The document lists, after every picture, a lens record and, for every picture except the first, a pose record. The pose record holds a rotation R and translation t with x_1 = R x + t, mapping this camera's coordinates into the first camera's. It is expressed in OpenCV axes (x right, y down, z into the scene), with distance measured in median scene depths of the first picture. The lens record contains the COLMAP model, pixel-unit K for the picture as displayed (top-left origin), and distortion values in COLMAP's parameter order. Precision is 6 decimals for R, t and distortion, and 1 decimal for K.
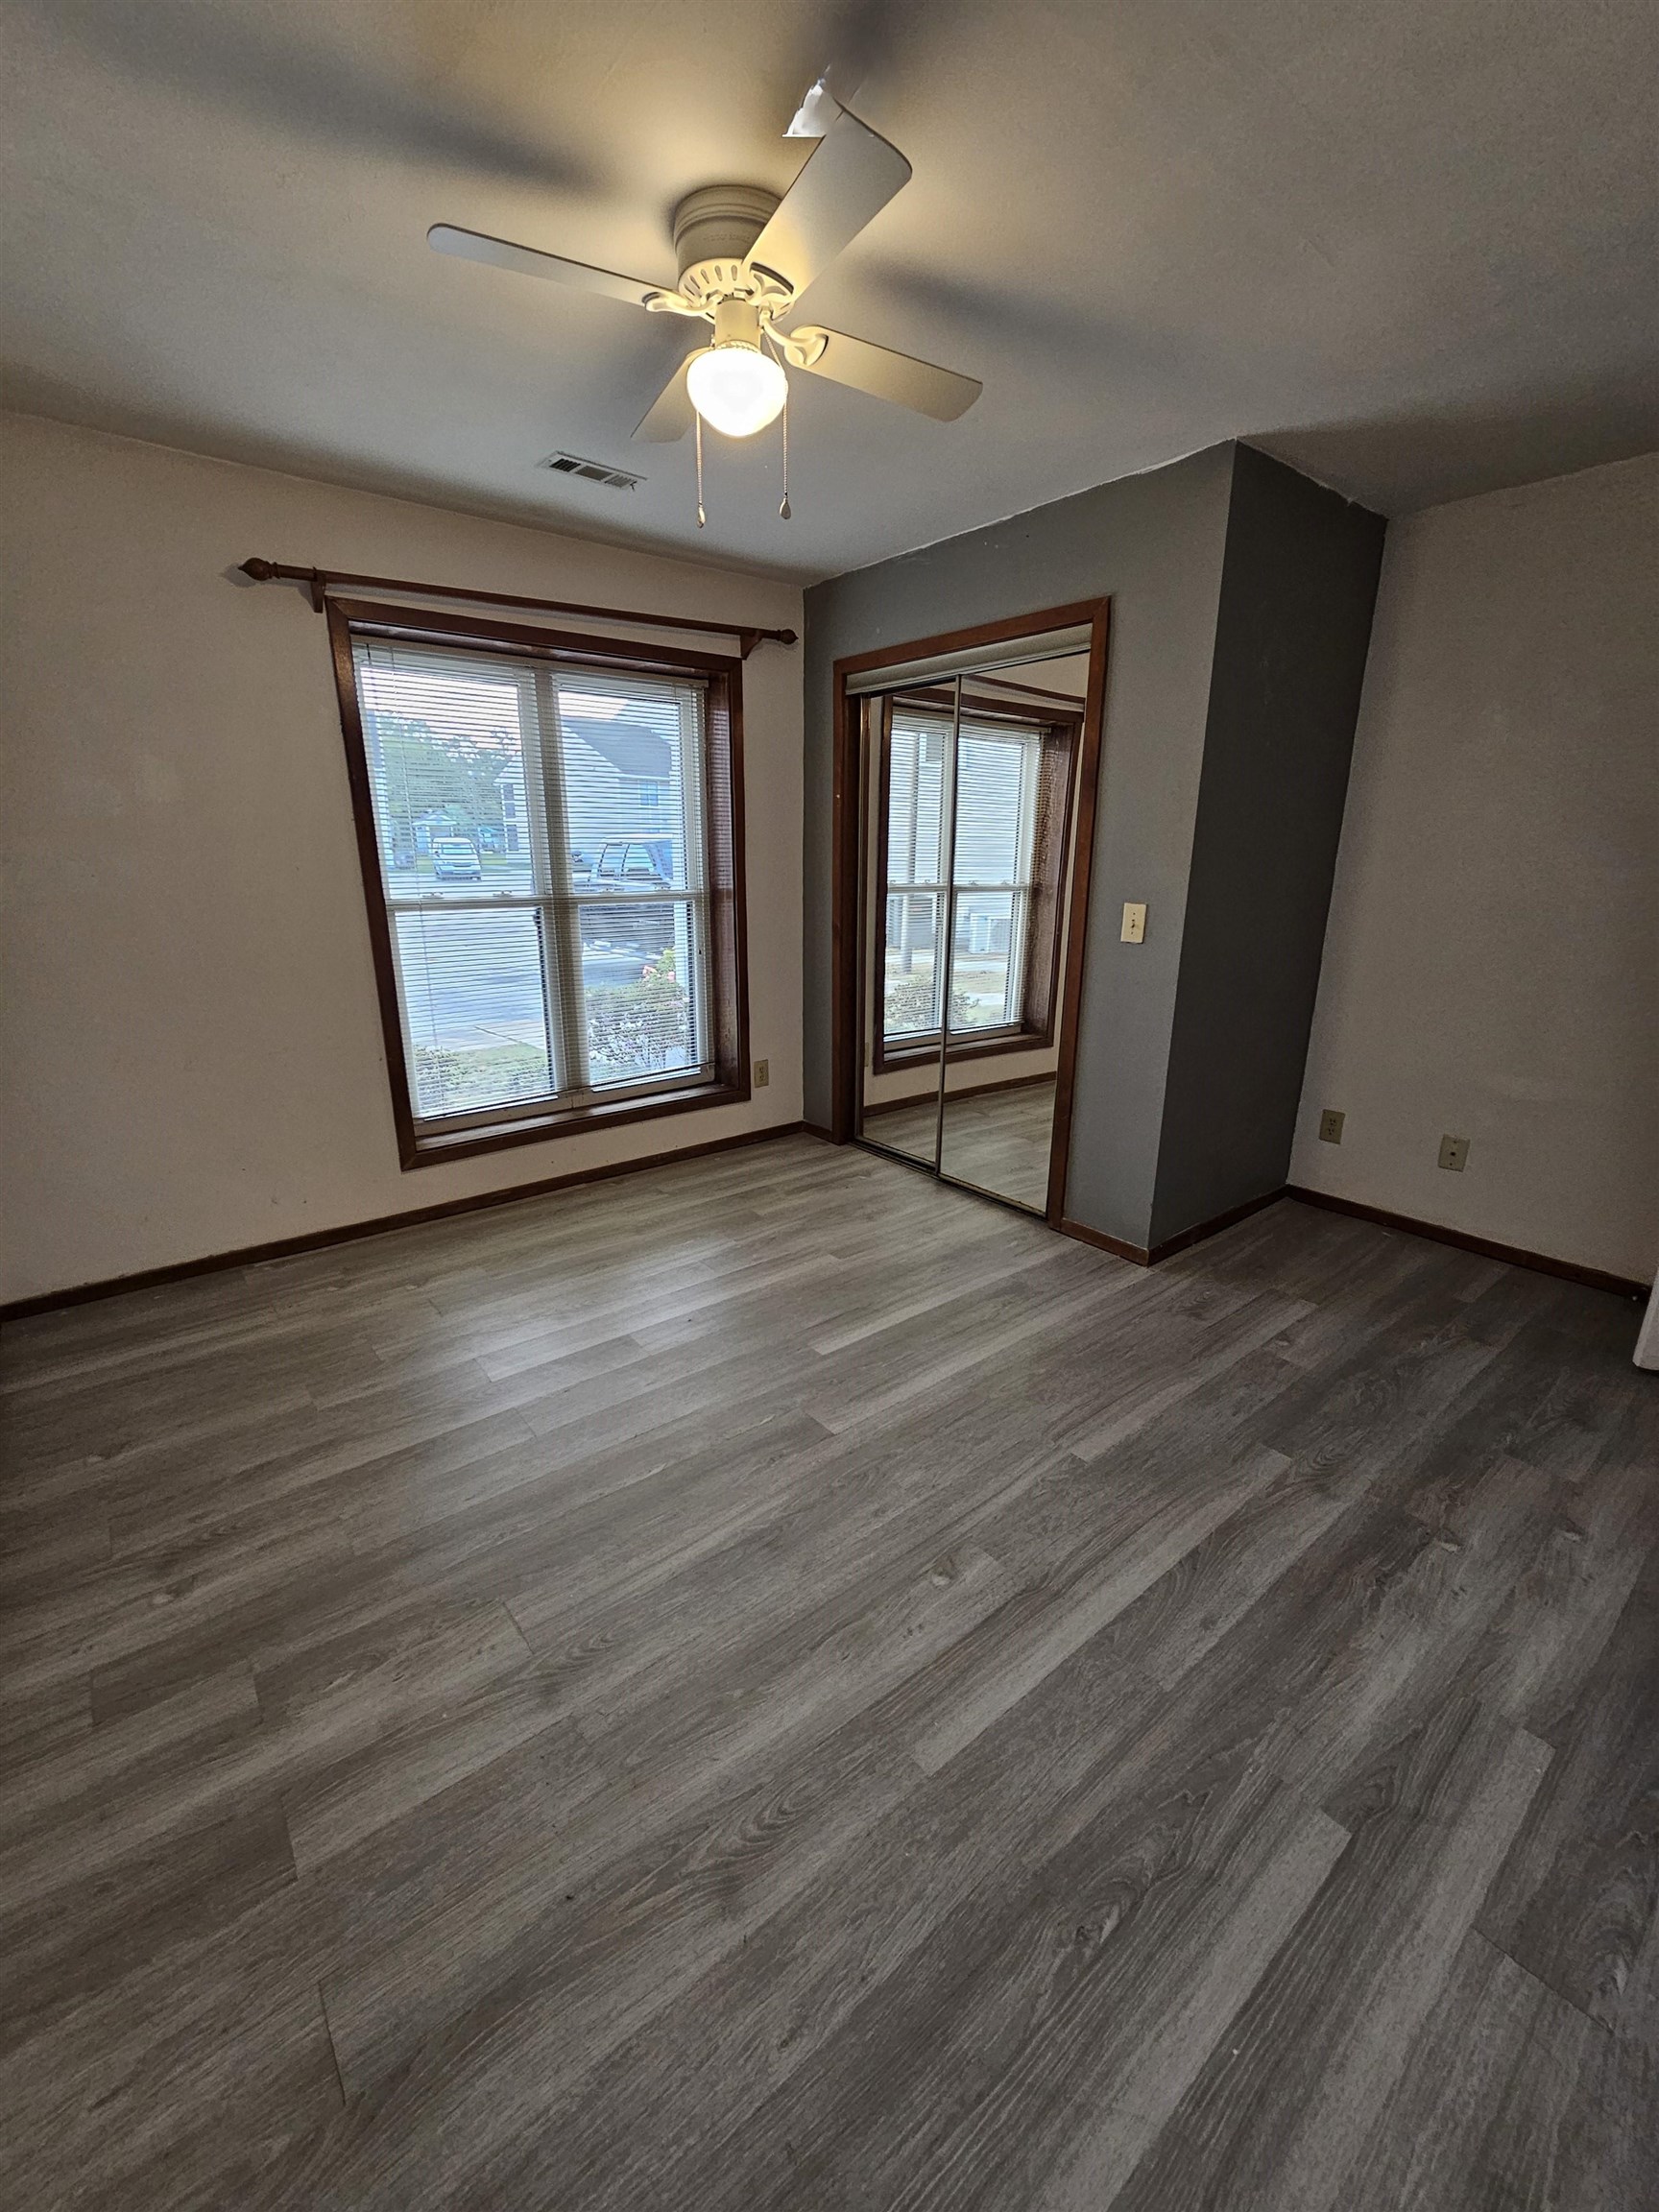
lens RADIAL K [[903.8, 0, 820.7], [0, 903.8, 1109.3], [0, 0, 1]] dist [-0.001152, 0.001316]
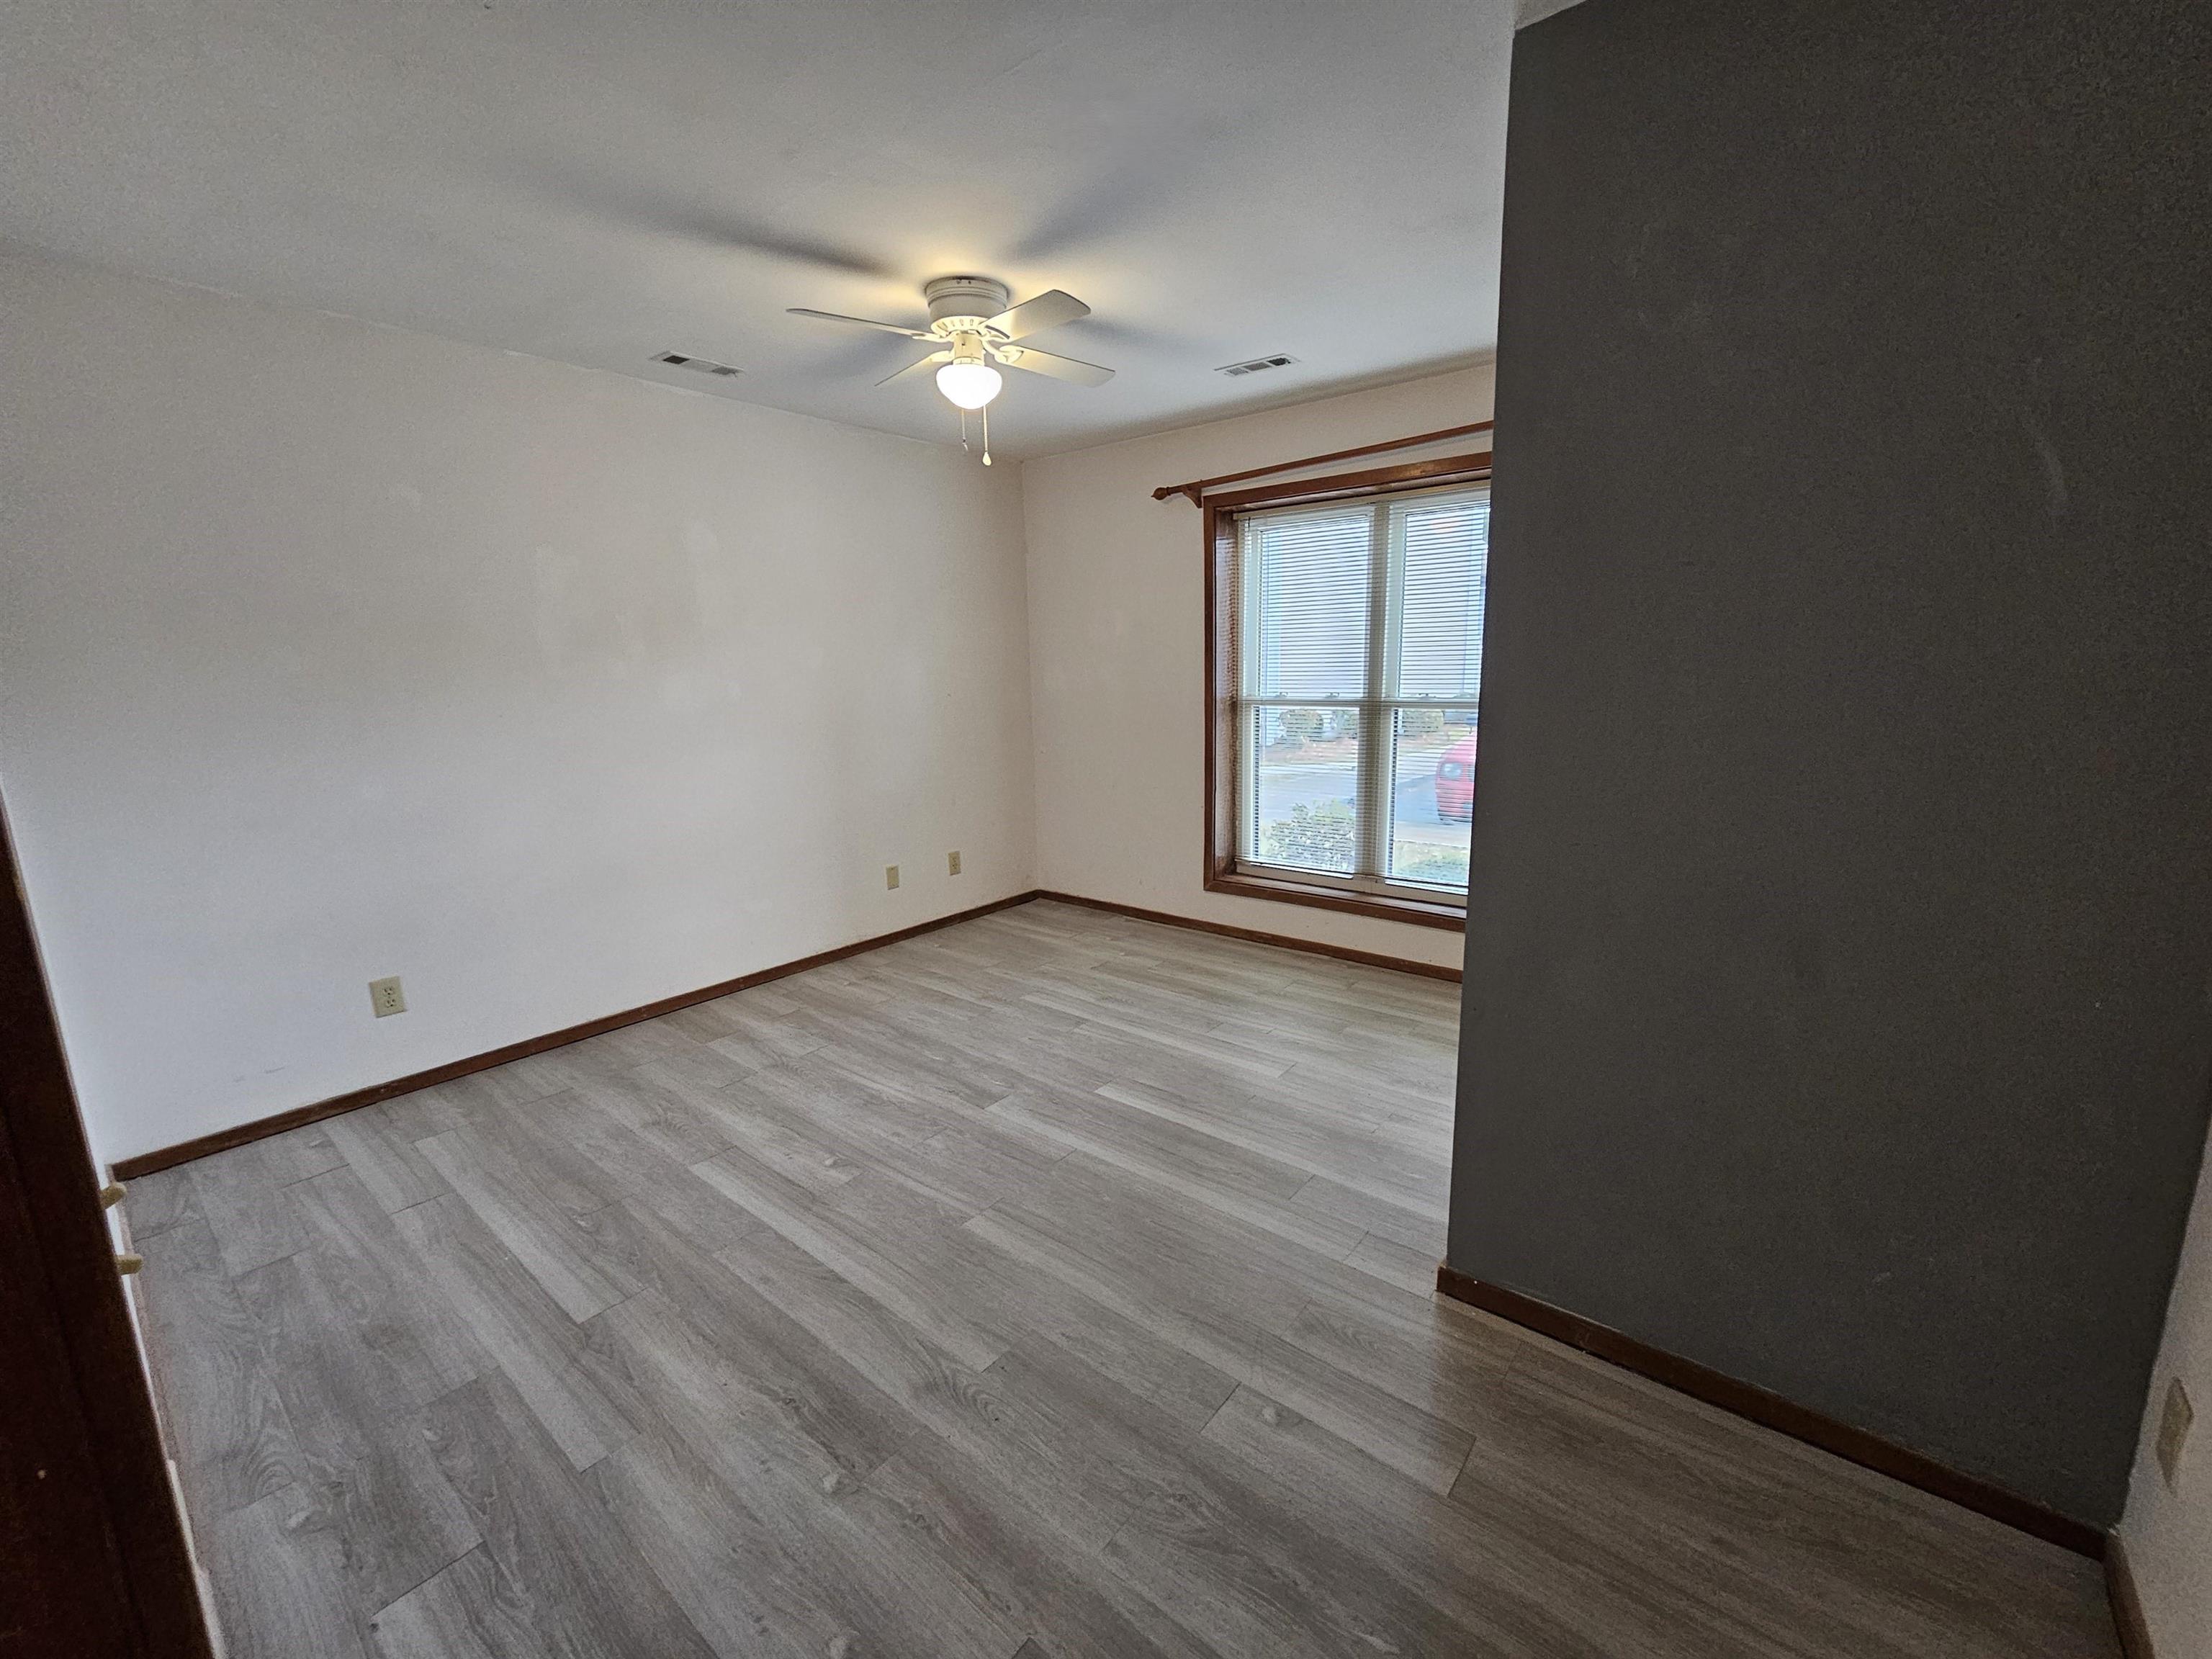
lens RADIAL K [[903.8, 0, 1103.8], [0, 903.8, 825.4], [0, 0, 1]] dist [-0.001152, 0.001316]
pose [[0.206612, 0.171012, -0.963362, 1.285340], [-0.252943, 0.960471, 0.116251, -0.232348], [0.945162, 0.219657, 0.241701, 0.799651]]
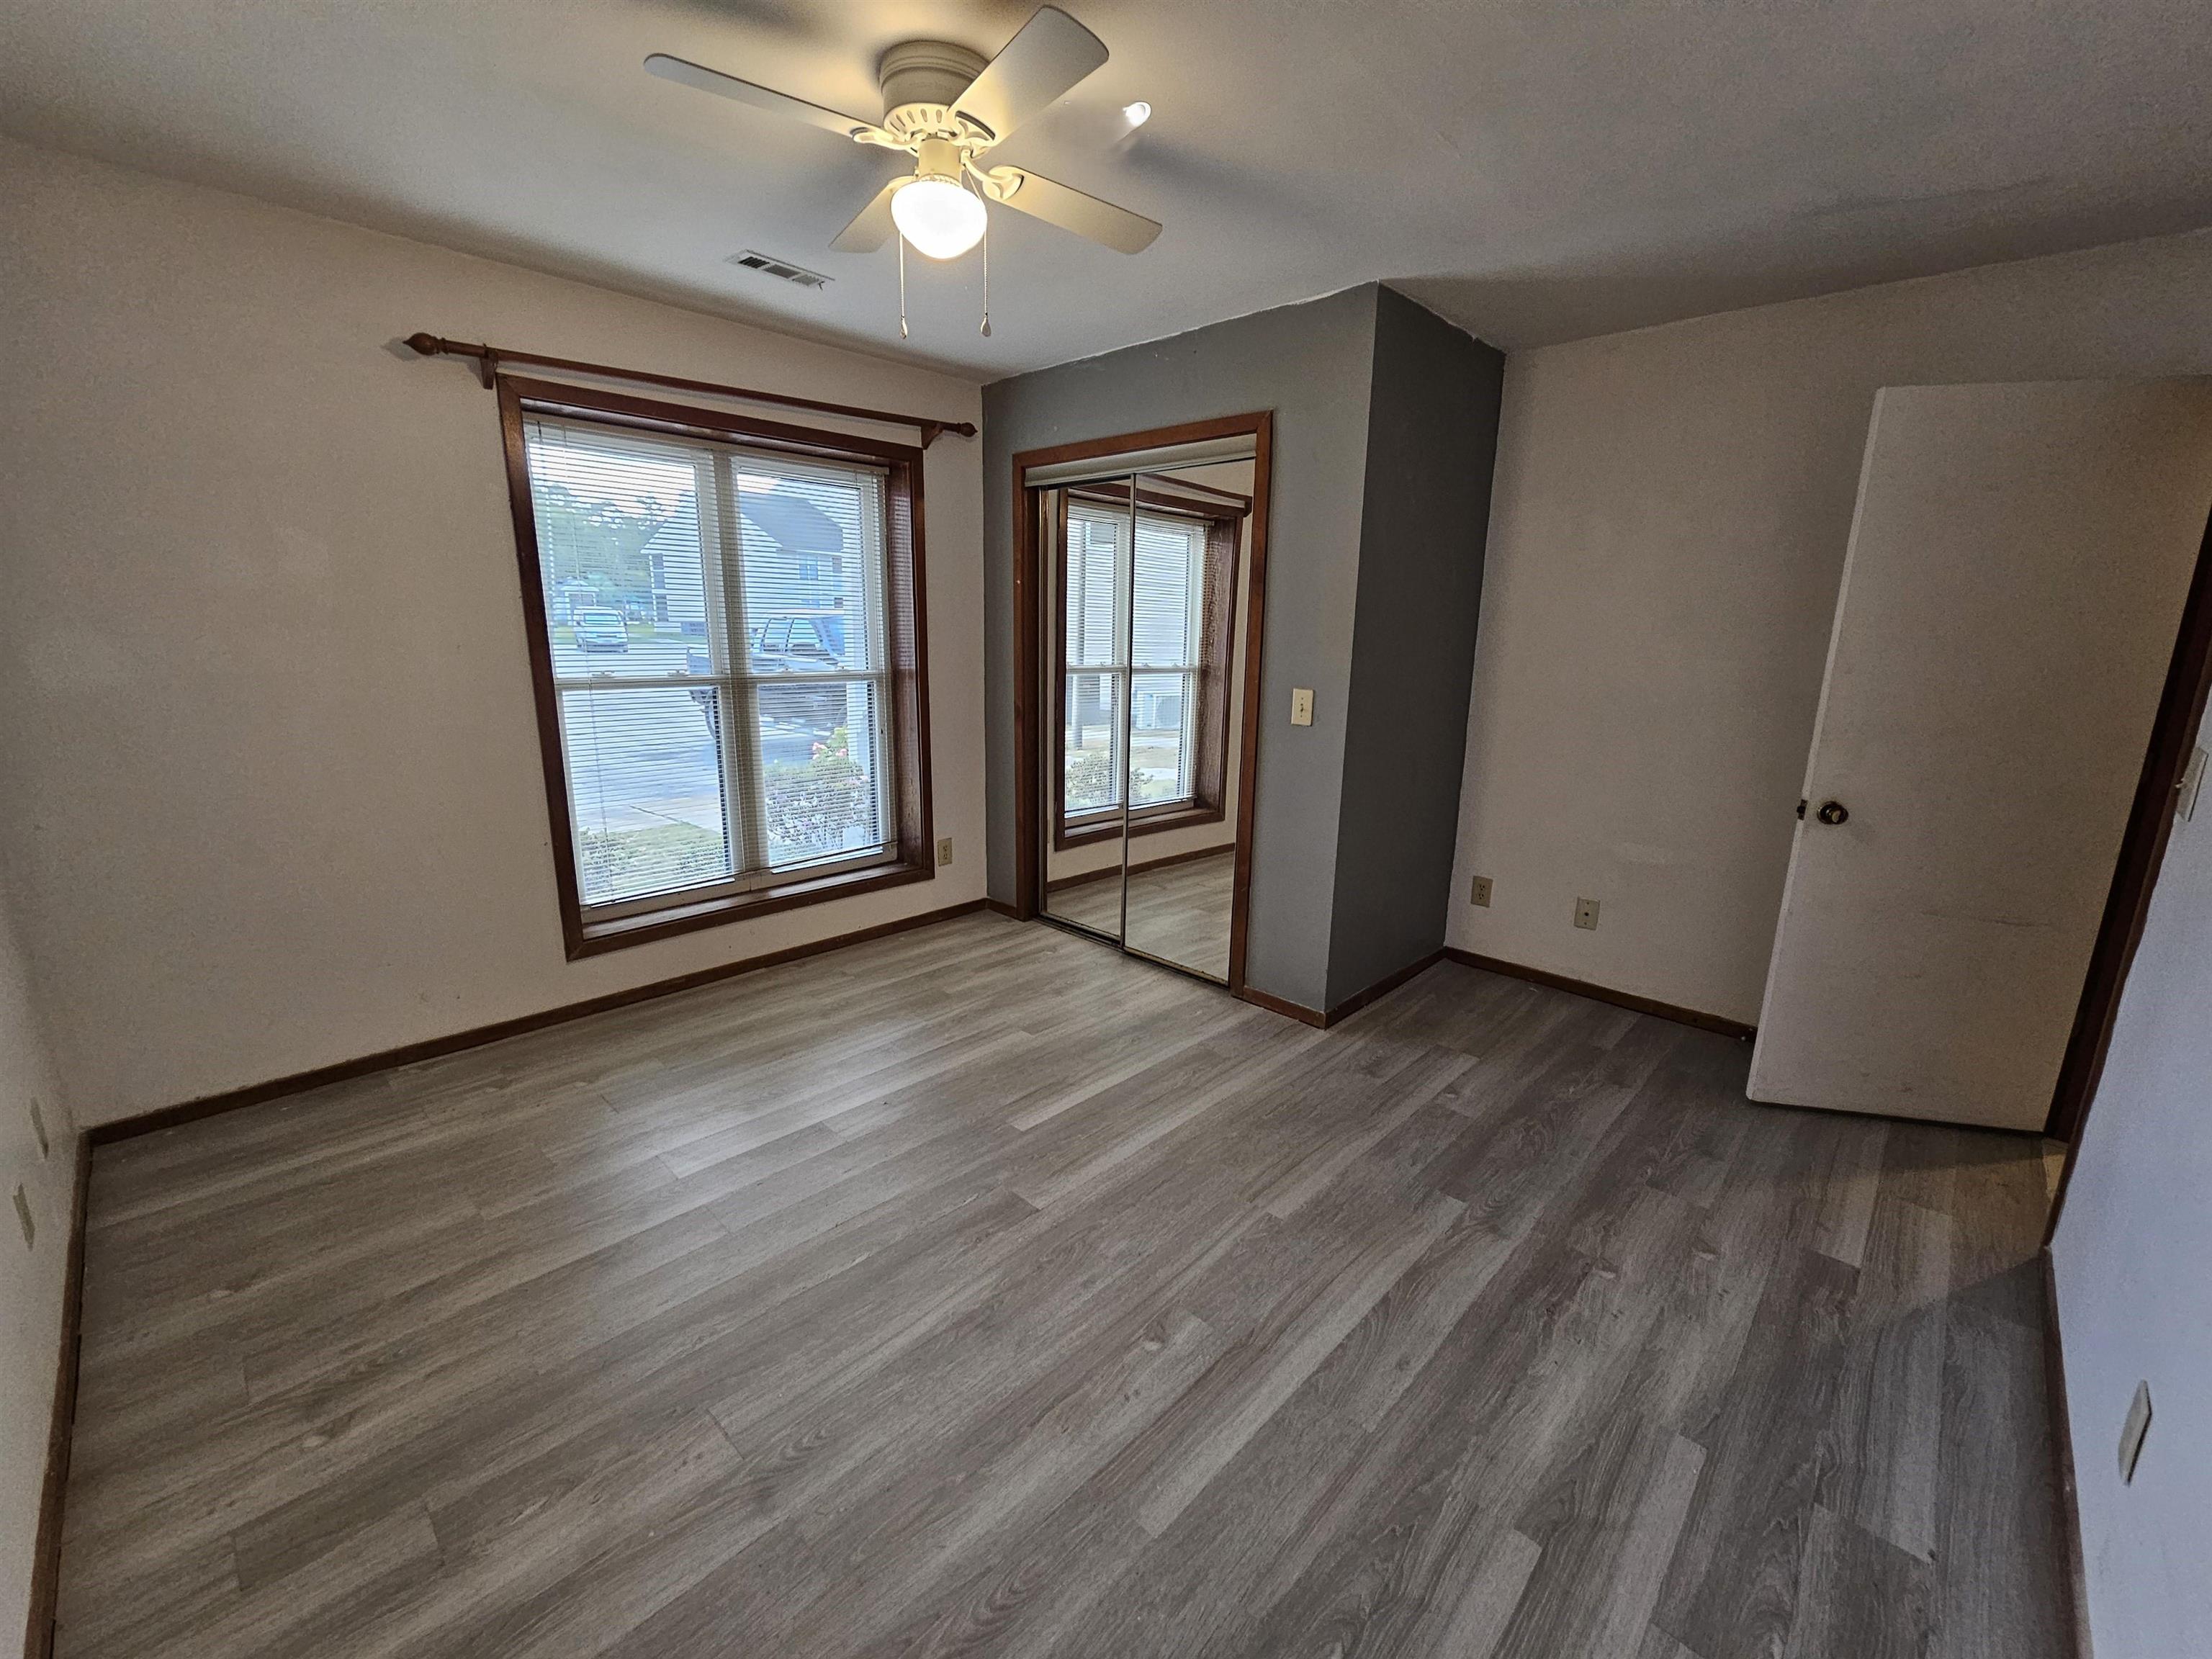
lens RADIAL K [[903.8, 0, 1104.5], [0, 903.8, 831.2], [0, 0, 1]] dist [-0.001152, 0.001316]
pose [[0.991566, -0.014815, 0.128756, -0.037278], [0.022118, 0.998215, -0.055471, -0.004666], [-0.127704, 0.057851, 0.990124, -0.034630]]
